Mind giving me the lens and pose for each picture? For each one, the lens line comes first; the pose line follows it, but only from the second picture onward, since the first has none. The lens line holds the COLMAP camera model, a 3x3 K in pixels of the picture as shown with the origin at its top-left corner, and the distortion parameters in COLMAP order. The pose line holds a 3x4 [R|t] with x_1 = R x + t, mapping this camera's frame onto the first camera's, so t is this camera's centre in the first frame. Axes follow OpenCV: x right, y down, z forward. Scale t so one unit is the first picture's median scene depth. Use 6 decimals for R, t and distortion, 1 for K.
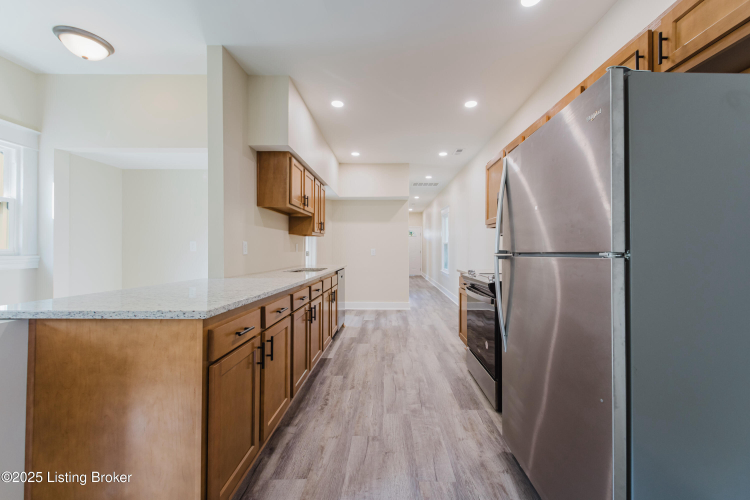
lens RADIAL K [[299.3, 0, 391.9], [0, 299.3, 246.0], [0, 0, 1]] dist [0.001970, 0.000117]
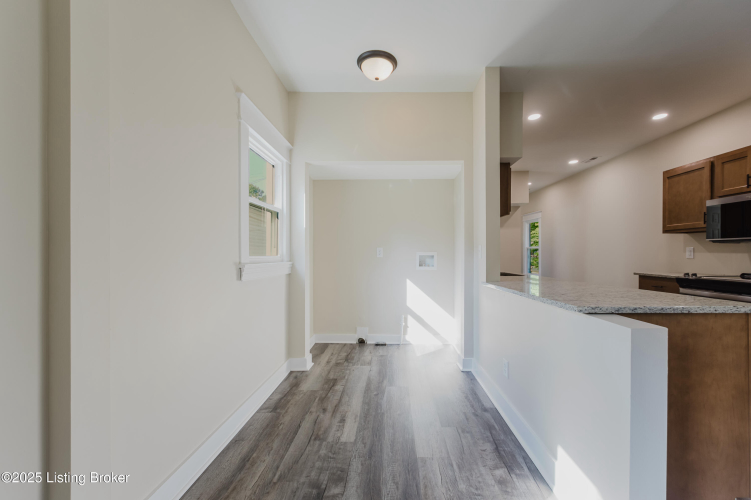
lens RADIAL K [[299.3, 0, 394.2], [0, 299.3, 252.6], [0, 0, 1]] dist [-0.000952, -0.000266]
pose [[0.999973, -0.005213, -0.005116, -1.059964], [0.005245, 0.999968, 0.006118, -0.005907], [0.005084, -0.006145, 0.999968, -0.098496]]
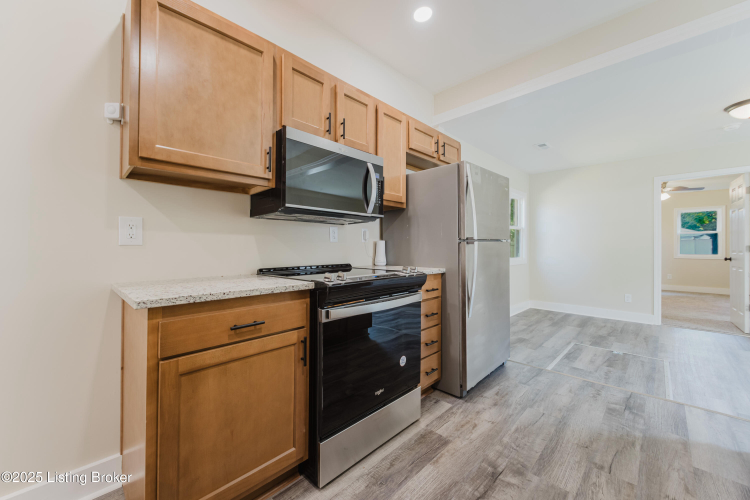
lens RADIAL K [[296.9, 0, 359.6], [0, 296.9, 246.3], [0, 0, 1]] dist [0.000723, -0.000202]
pose [[-0.689291, -0.007809, 0.724443, -0.165104], [-0.012343, 0.999923, -0.000966, 0.046932], [-0.724380, -0.009608, -0.689334, 1.785308]]
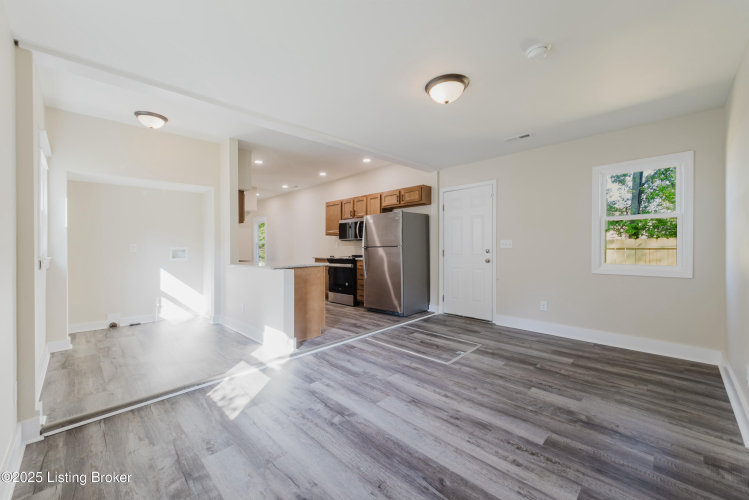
lens RADIAL K [[298.4, 0, 367.3], [0, 298.4, 241.0], [0, 0, 1]] dist [0.001913, 0.000236]
pose [[0.723716, -0.002621, 0.690093, -1.430924], [0.008908, 0.999945, -0.005545, -0.017340], [-0.690040, 0.010160, 0.723700, -1.030272]]
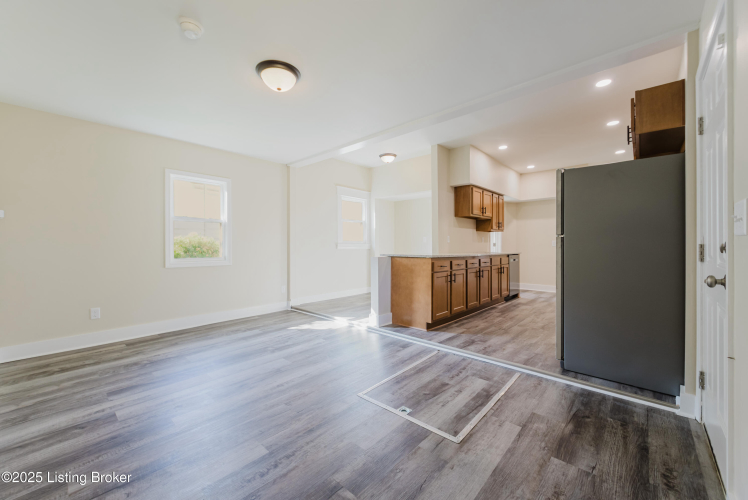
lens RADIAL K [[298.0, 0, 366.8], [0, 298.0, 241.0], [0, 0, 1]] dist [0.001913, 0.000236]
pose [[0.723476, -0.008218, -0.690301, 0.599649], [0.006824, 0.999965, -0.004753, 0.031044], [0.690316, -0.001272, 0.723507, -0.996074]]
